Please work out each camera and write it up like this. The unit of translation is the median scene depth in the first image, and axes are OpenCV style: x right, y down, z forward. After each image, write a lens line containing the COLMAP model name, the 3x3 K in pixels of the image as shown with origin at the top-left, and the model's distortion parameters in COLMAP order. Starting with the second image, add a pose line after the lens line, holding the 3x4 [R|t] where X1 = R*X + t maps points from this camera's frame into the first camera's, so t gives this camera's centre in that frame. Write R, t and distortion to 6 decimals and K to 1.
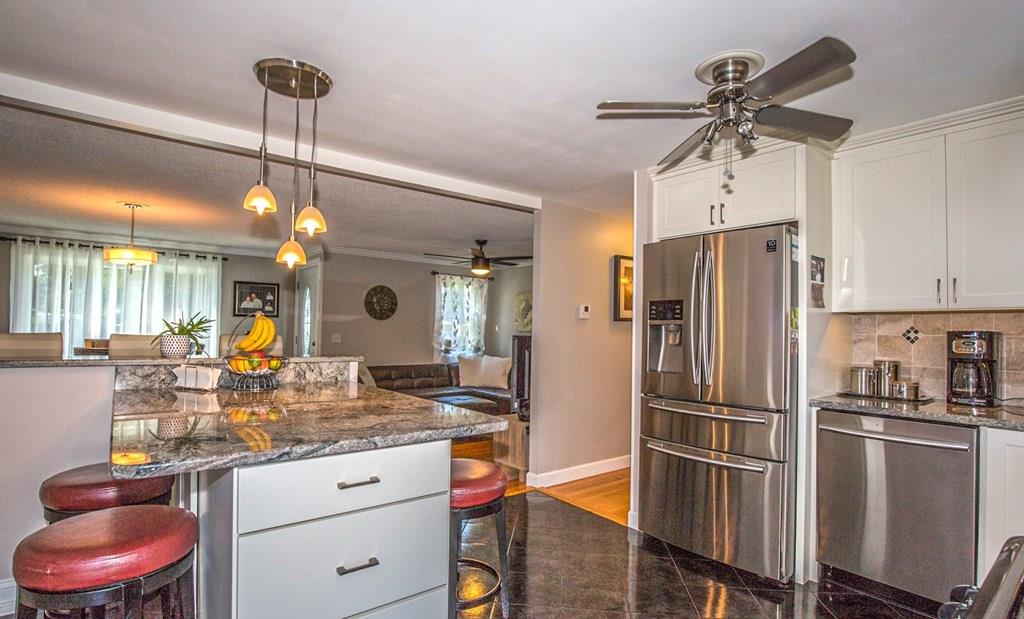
lens RADIAL K [[500.1, 0, 508.6], [0, 500.1, 319.4], [0, 0, 1]] dist [-0.023975, 0.000253]
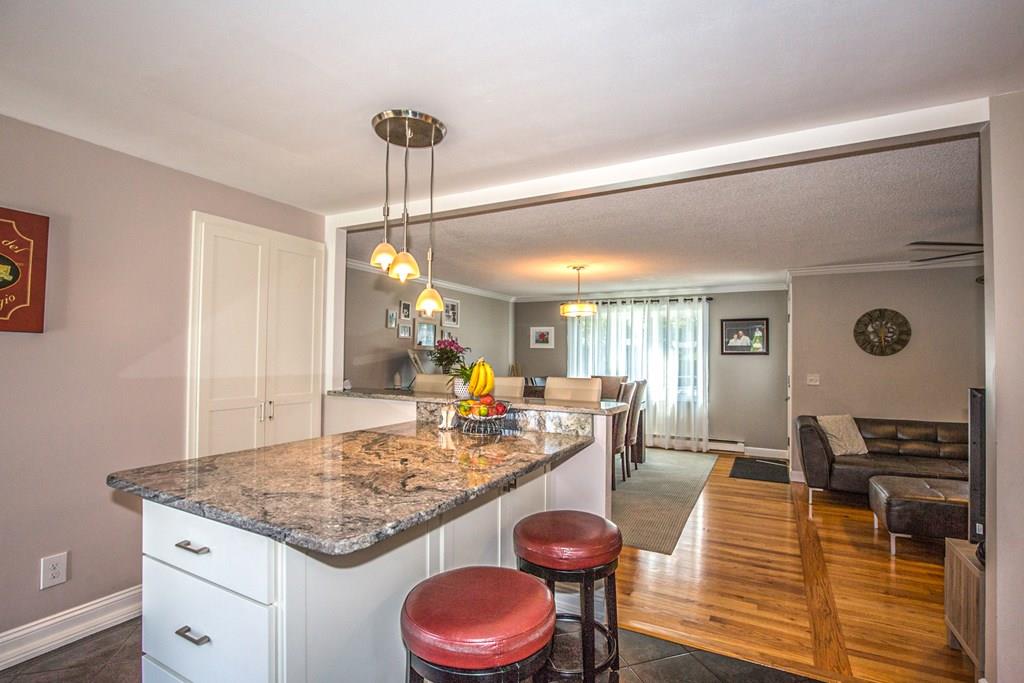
lens RADIAL K [[482.8, 0, 516.1], [0, 482.8, 347.3], [0, 0, 1]] dist [-0.030627, 0.001695]
pose [[0.394554, -0.032092, -0.918312, 0.165102], [0.021055, 0.999443, -0.025881, -0.004755], [0.918631, -0.009124, 0.395010, 0.231420]]
